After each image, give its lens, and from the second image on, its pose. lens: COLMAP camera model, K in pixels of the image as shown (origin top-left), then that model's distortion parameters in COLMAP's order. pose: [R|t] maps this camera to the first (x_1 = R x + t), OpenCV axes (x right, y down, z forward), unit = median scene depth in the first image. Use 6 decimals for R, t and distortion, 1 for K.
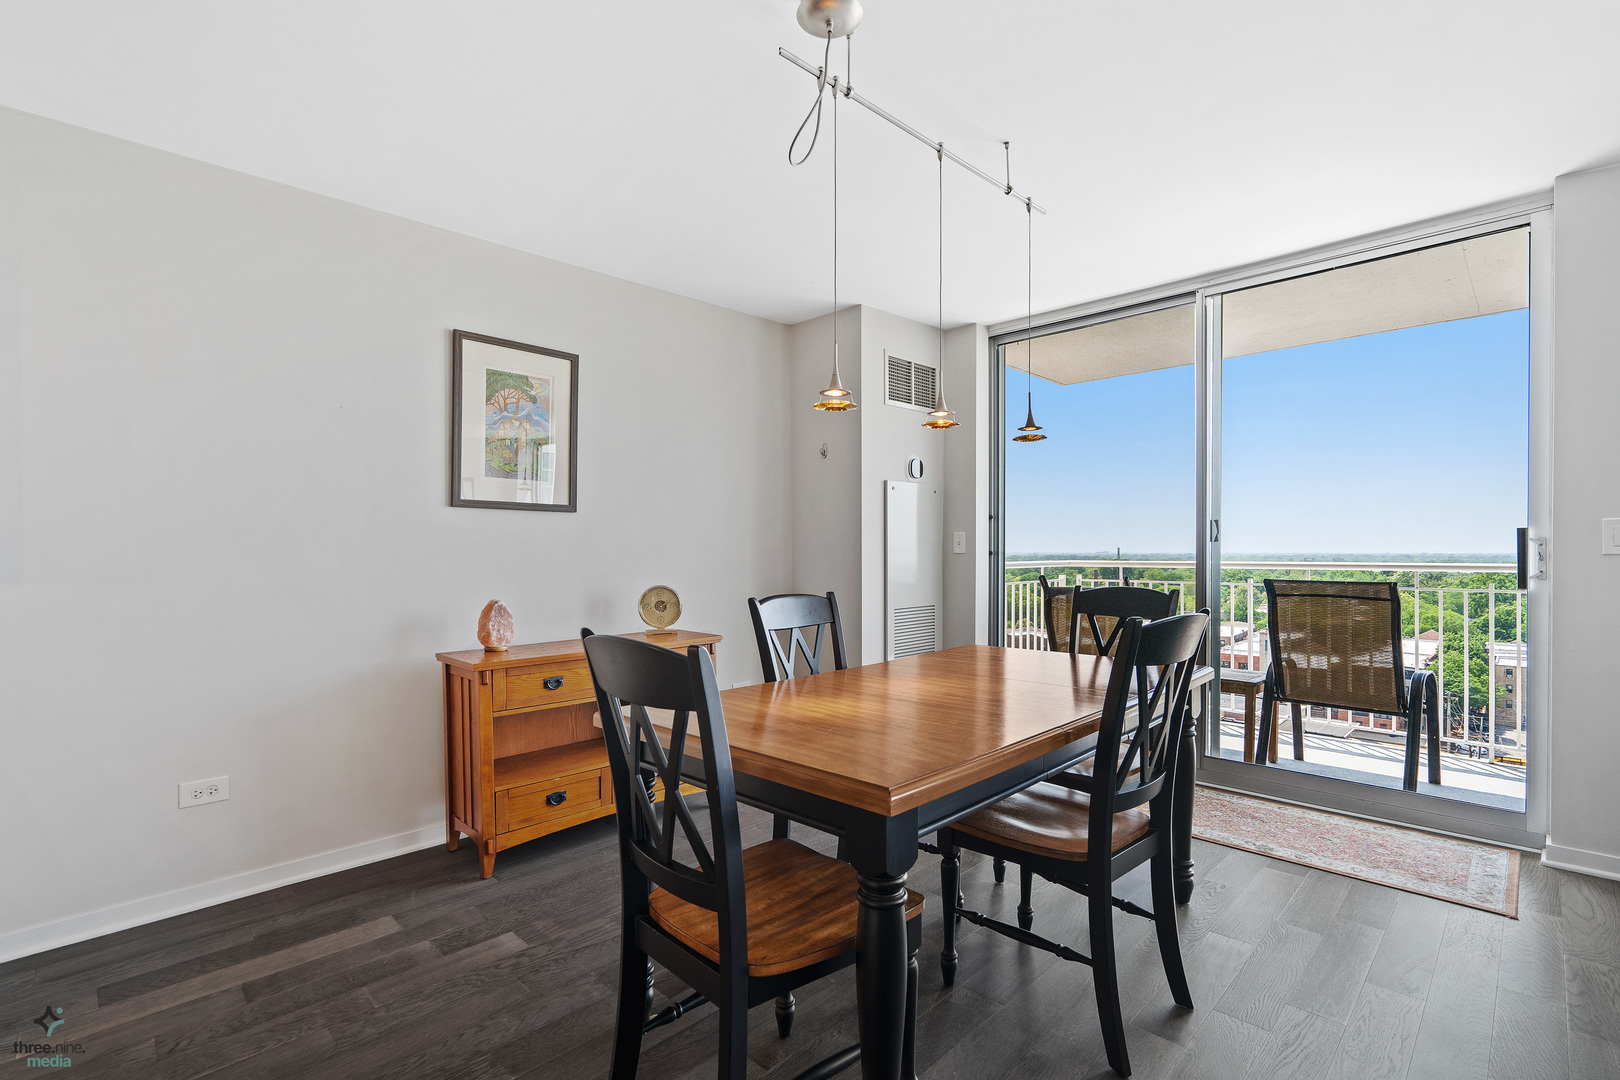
lens RADIAL K [[756.9, 0, 811.7], [0, 756.9, 542.8], [0, 0, 1]] dist [-0.002300, 0.000260]
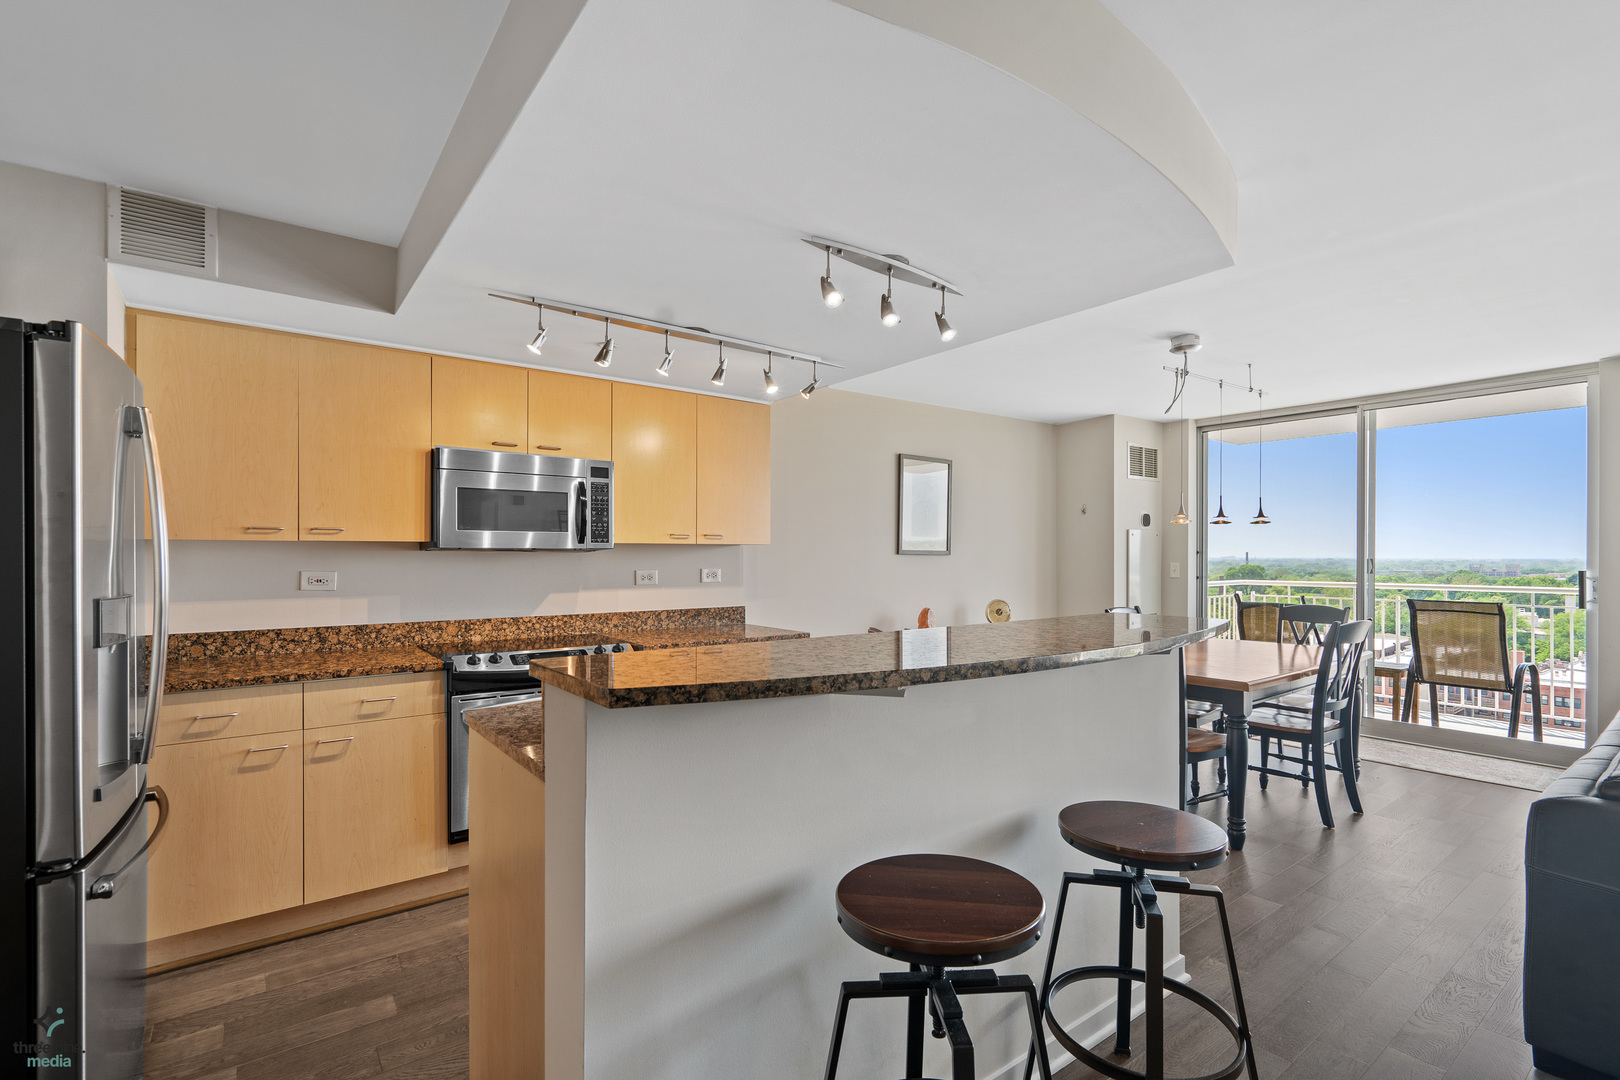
lens RADIAL K [[746.6, 0, 820.6], [0, 746.6, 546.5], [0, 0, 1]] dist [0.000839, 0.000098]
pose [[0.990747, 0.000705, -0.135719, -0.334859], [-0.001104, 0.999995, -0.002860, -0.048765], [0.135716, 0.002983, 0.990743, -0.595231]]
